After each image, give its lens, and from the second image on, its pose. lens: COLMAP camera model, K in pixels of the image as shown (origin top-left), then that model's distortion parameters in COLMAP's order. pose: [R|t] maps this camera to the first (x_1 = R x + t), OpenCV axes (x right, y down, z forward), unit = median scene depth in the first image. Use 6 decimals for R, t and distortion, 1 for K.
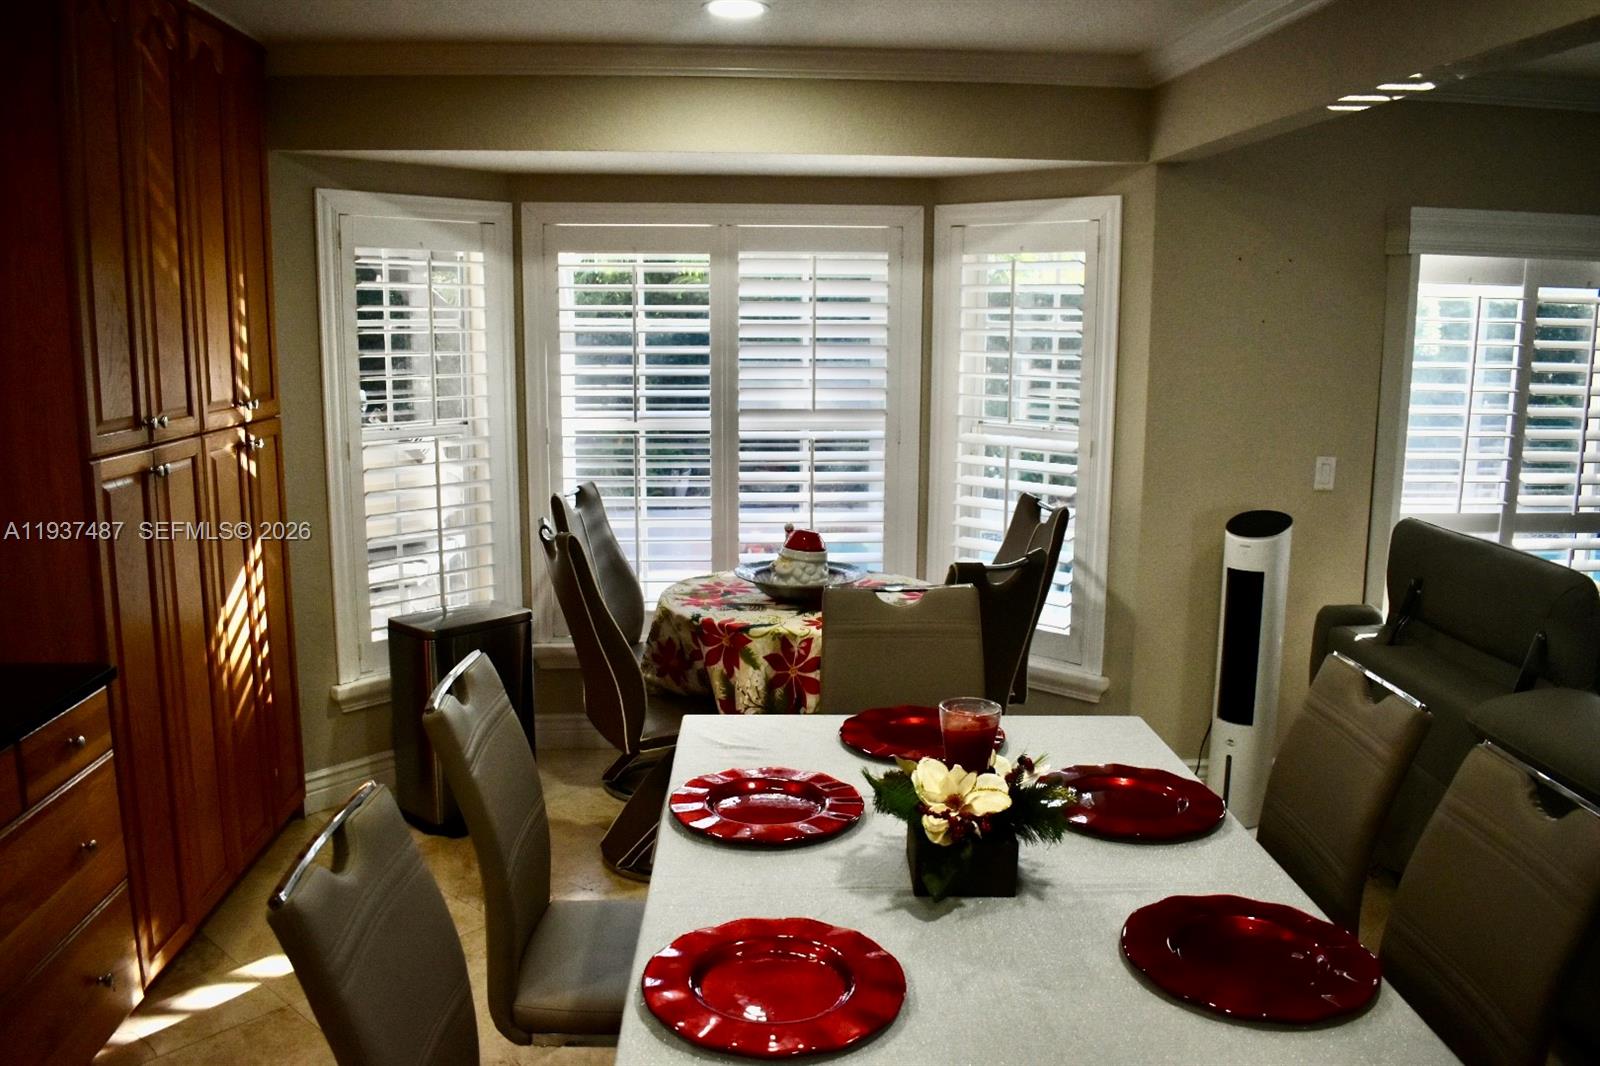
lens RADIAL K [[1288.6, 0, 799.7], [0, 1288.6, 528.4], [0, 0, 1]] dist [-0.083948, 0.007107]
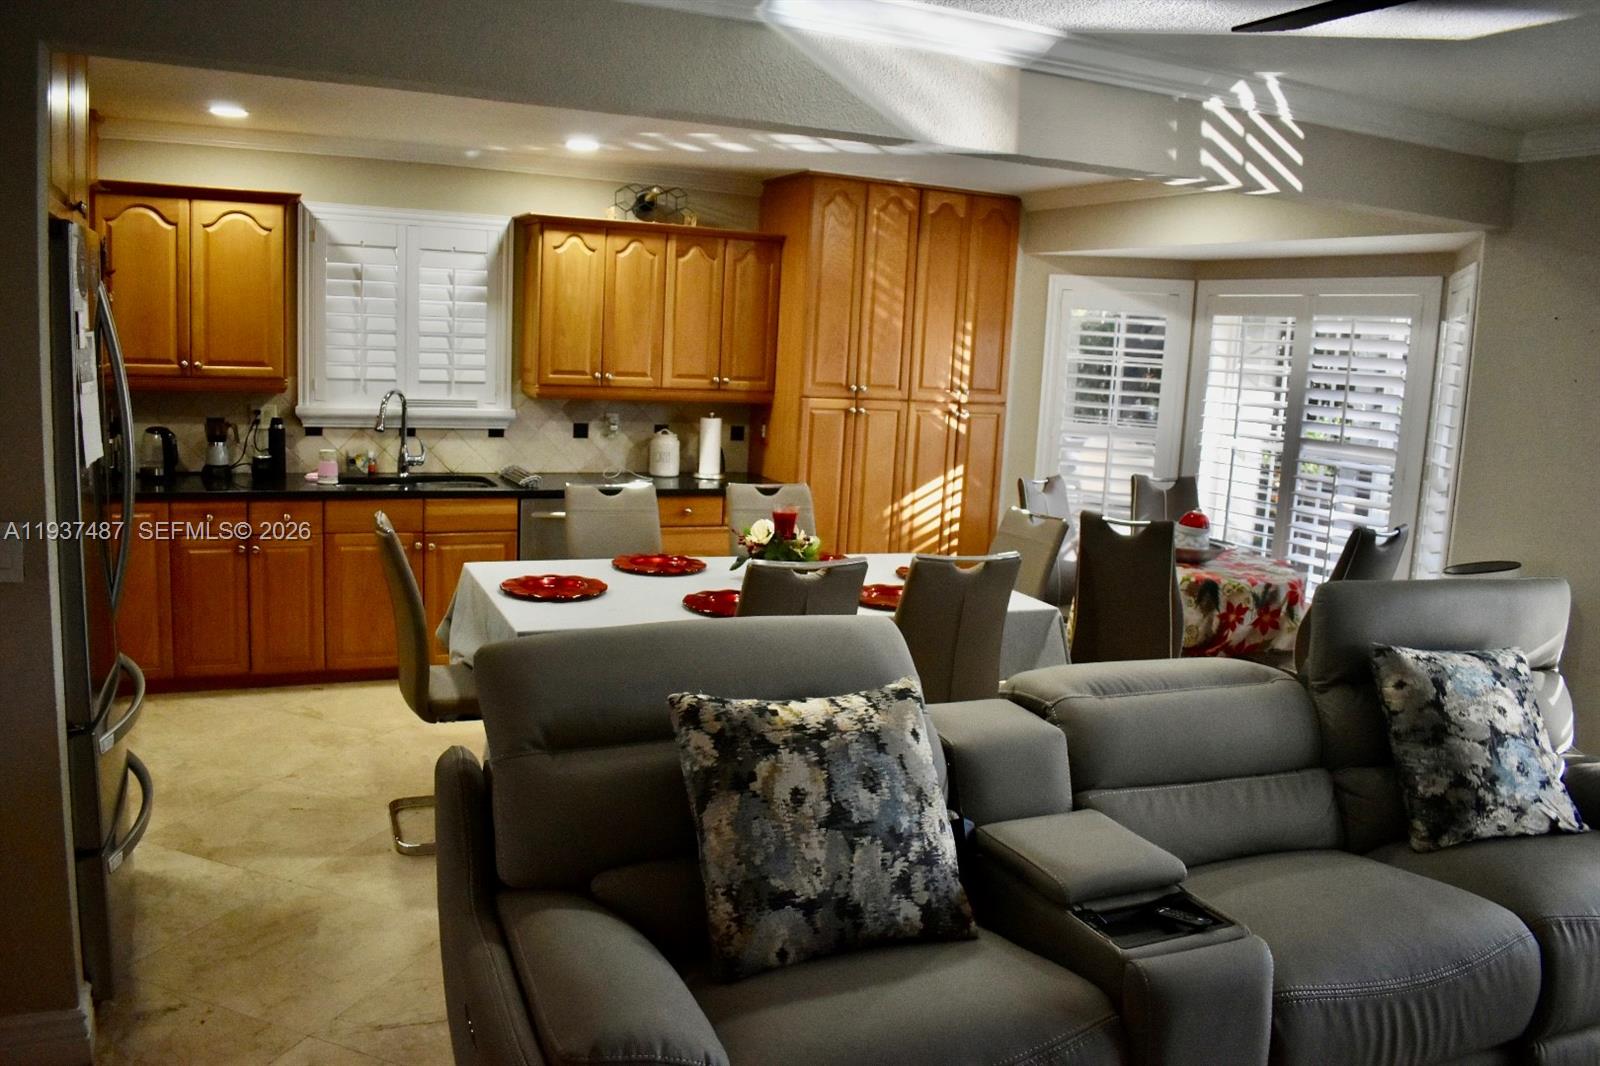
lens RADIAL K [[1288.6, 0, 800.4], [0, 1288.6, 537.8], [0, 0, 1]] dist [-0.083948, 0.007107]
pose [[0.344092, 0.159655, -0.925263, 0.496684], [-0.200085, 0.975271, 0.093876, -0.007663], [0.917369, 0.152829, 0.367528, 0.049380]]
